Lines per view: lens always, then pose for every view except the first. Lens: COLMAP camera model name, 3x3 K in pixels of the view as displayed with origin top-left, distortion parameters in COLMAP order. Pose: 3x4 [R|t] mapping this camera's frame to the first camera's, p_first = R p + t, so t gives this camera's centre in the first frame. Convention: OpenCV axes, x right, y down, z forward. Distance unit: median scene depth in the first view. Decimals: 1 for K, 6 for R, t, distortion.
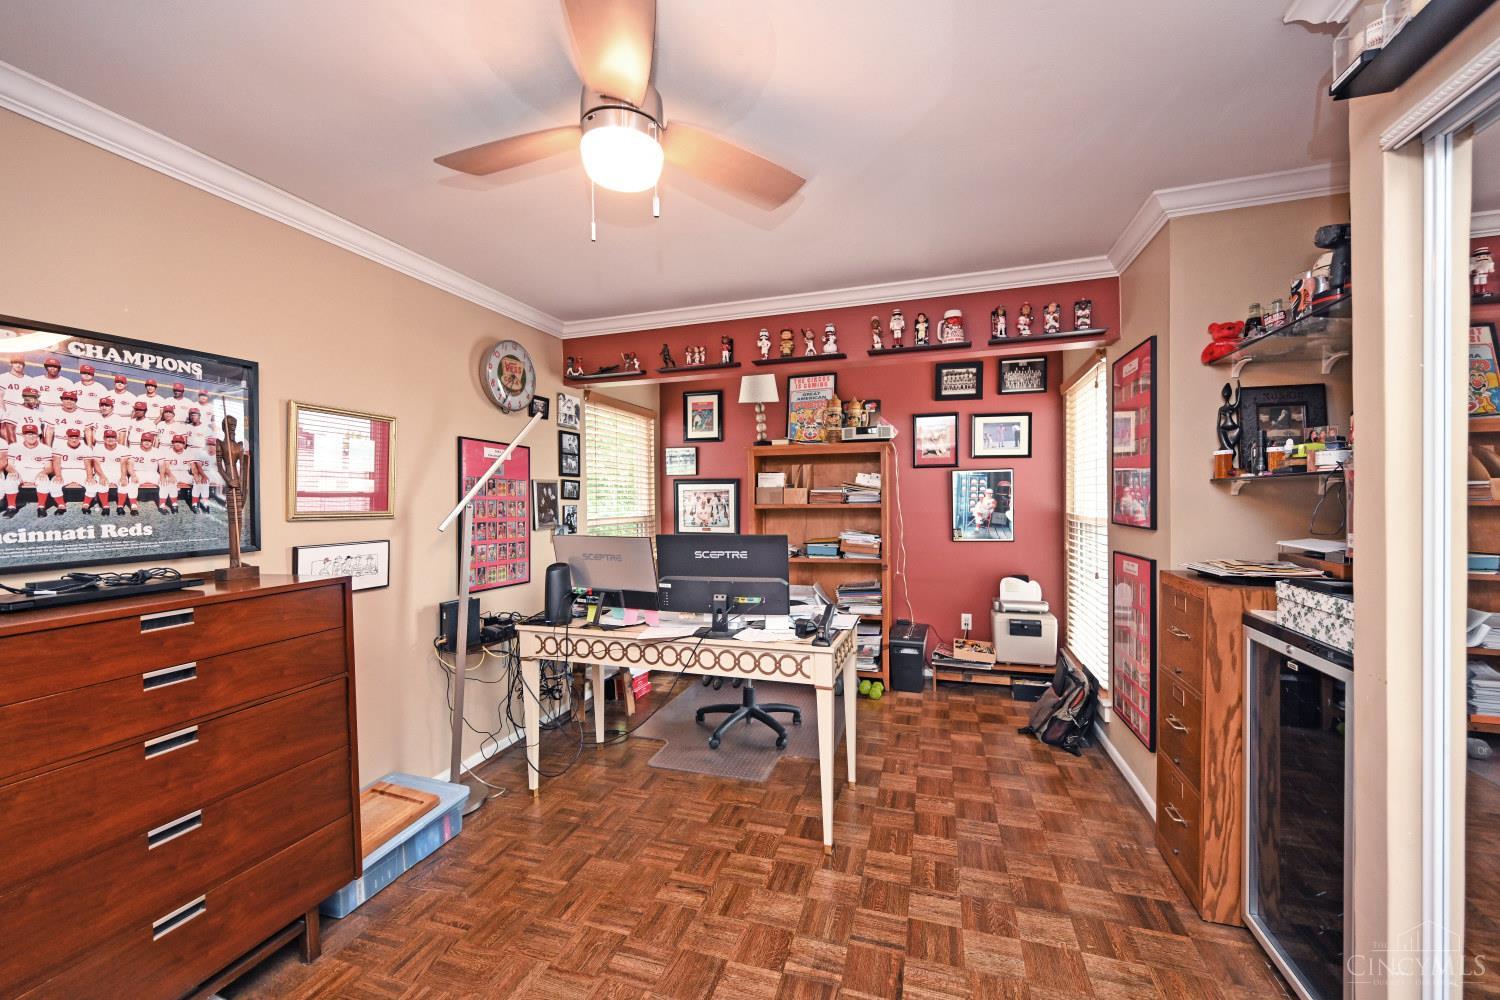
lens RADIAL K [[590.3, 0, 746.0], [0, 590.3, 500.5], [0, 0, 1]] dist [-0.001597, 0.000761]
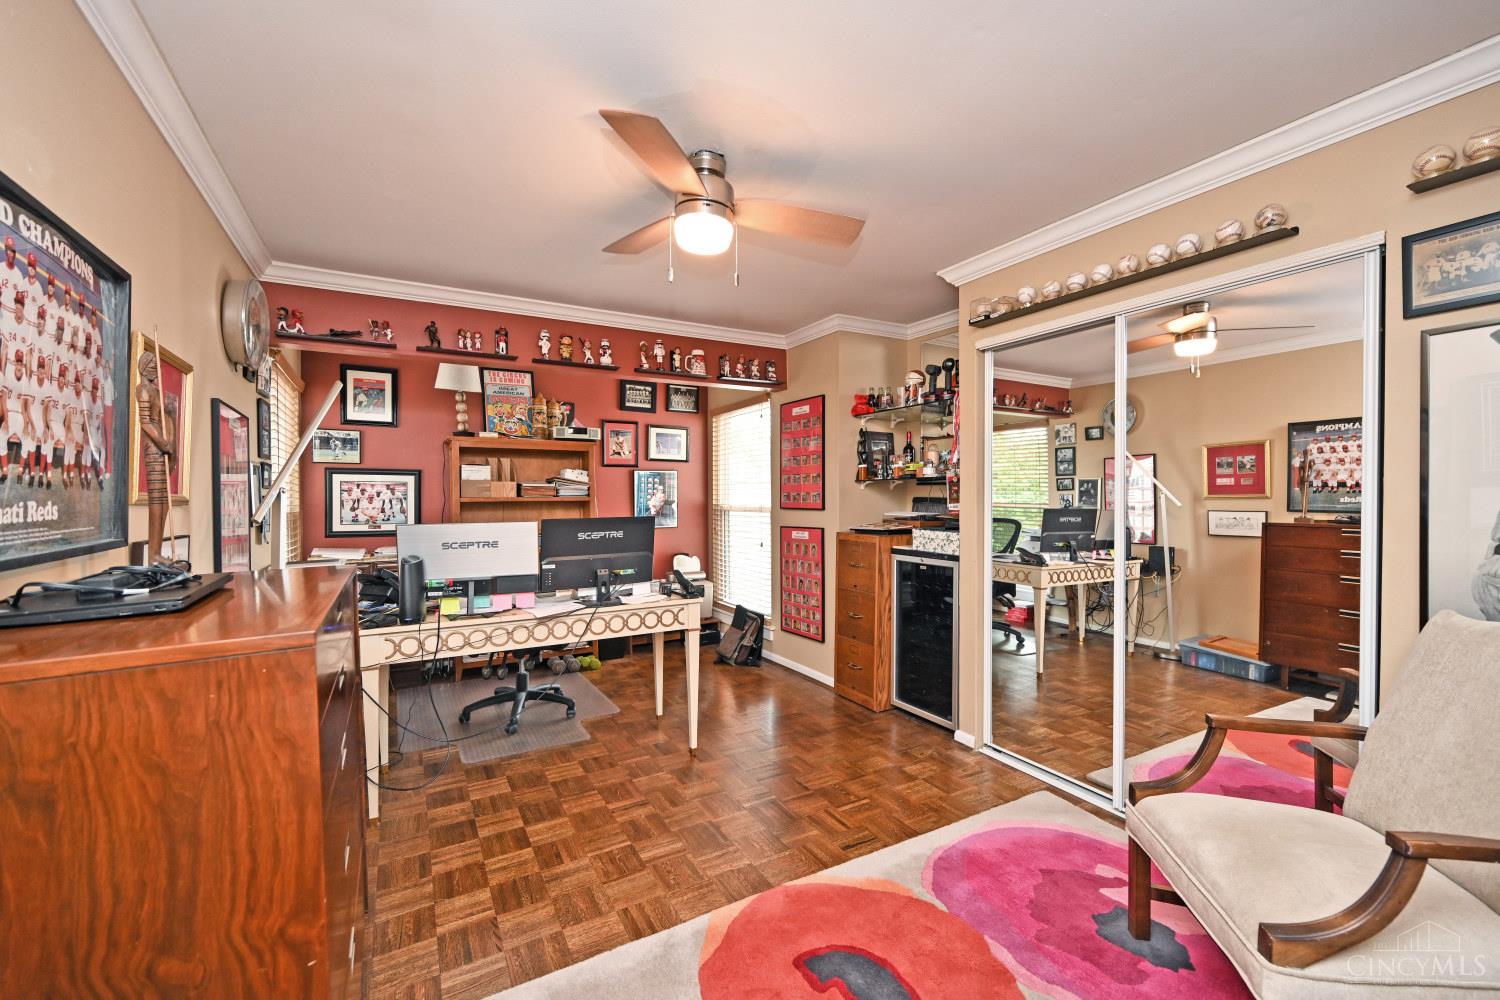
lens RADIAL K [[590.3, 0, 767.4], [0, 590.3, 497.2], [0, 0, 1]] dist [-0.001597, 0.000761]
pose [[0.675315, 0.004963, 0.737513, -0.466174], [0.001568, 0.999965, -0.008165, 0.019438], [-0.737528, 0.006670, 0.675284, -0.012014]]
